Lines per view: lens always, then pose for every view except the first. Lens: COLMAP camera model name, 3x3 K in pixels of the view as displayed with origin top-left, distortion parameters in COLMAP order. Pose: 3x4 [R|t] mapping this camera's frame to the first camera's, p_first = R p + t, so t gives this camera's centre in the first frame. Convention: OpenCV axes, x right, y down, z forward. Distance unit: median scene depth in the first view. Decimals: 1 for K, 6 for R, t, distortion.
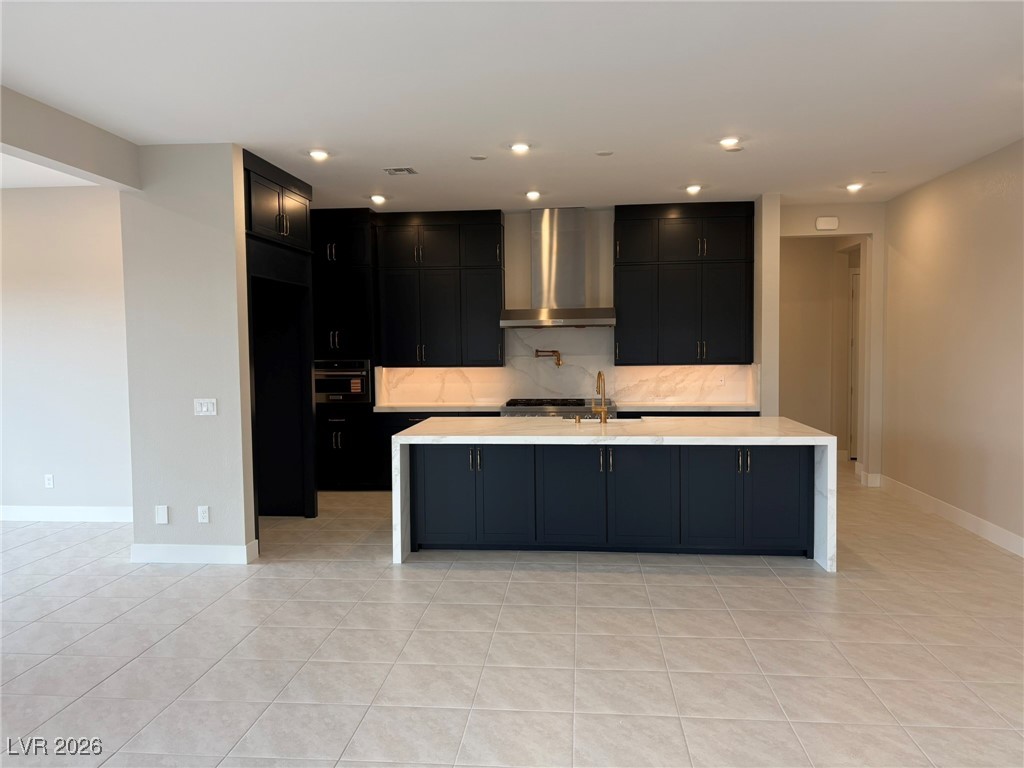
lens RADIAL K [[771.1, 0, 511.5], [0, 771.1, 385.8], [0, 0, 1]] dist [0.057318, -0.062246]
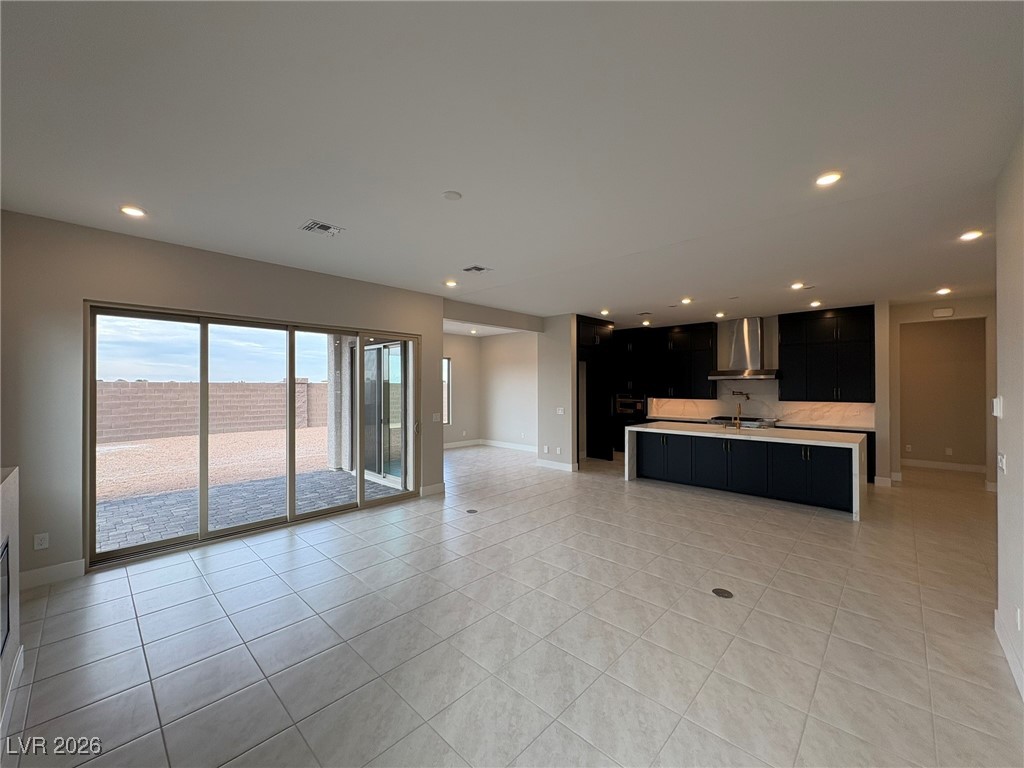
lens RADIAL K [[406.5, 0, 512.9], [0, 406.5, 384.3], [0, 0, 1]] dist [-0.000747, 0.000681]
pose [[0.784181, 0.007263, -0.620490, 0.251830], [-0.042006, 0.998259, -0.041402, 0.000865], [0.619109, 0.058531, 0.783121, -0.151427]]
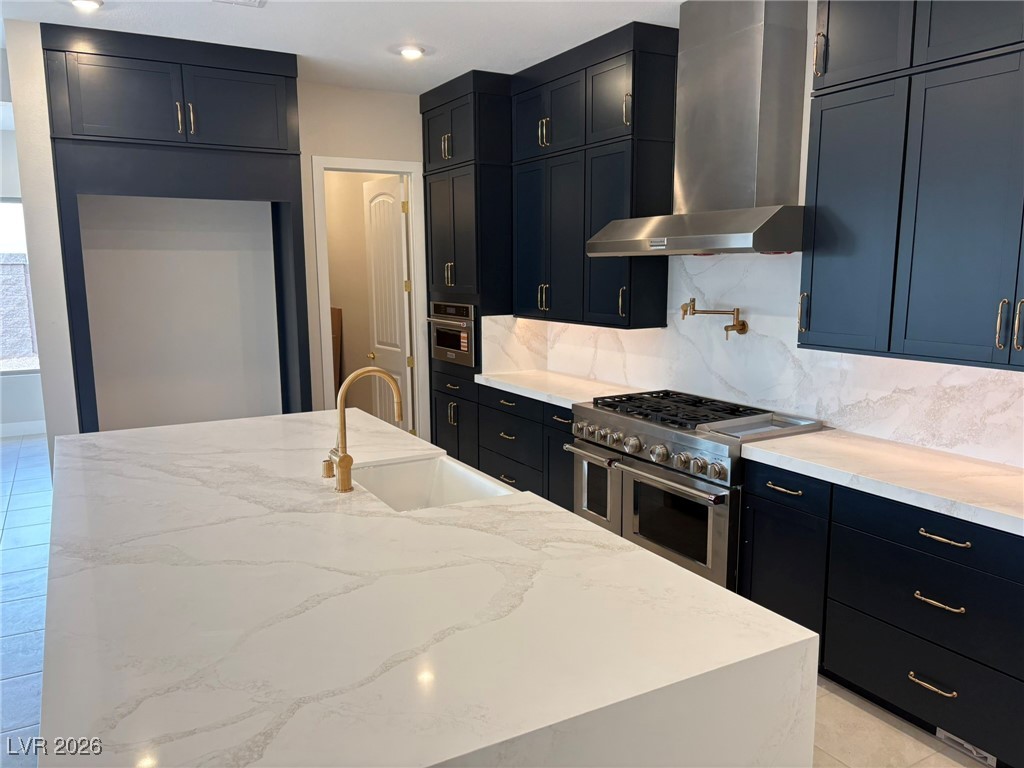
lens RADIAL K [[771.1, 0, 509.5], [0, 771.1, 388.9], [0, 0, 1]] dist [0.057318, -0.062246]
pose [[0.571236, 0.136898, -0.809289, 0.412544], [-0.047671, 0.989862, 0.133795, -0.055746], [0.819400, -0.037849, 0.571971, 0.667971]]
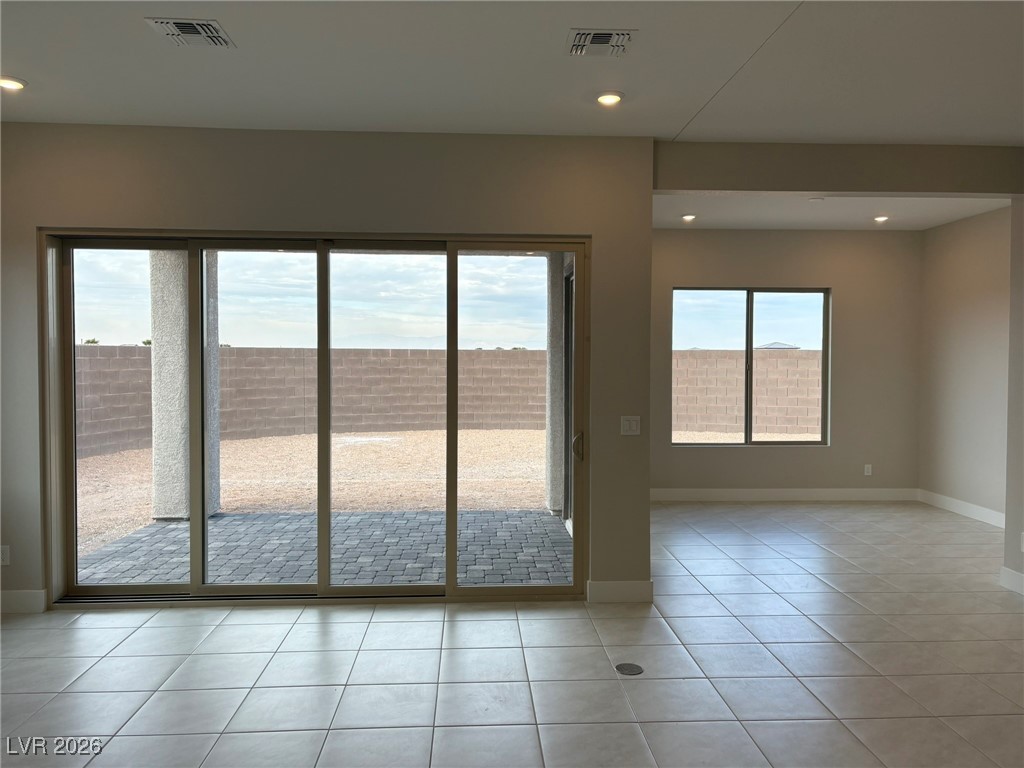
lens RADIAL K [[771.1, 0, 514.0], [0, 771.1, 378.8], [0, 0, 1]] dist [0.057318, -0.062246]
pose [[0.146982, 0.039387, -0.988355, 0.265415], [-0.060307, 0.997705, 0.030791, -0.014413], [0.987299, 0.055079, 0.149020, 0.185124]]
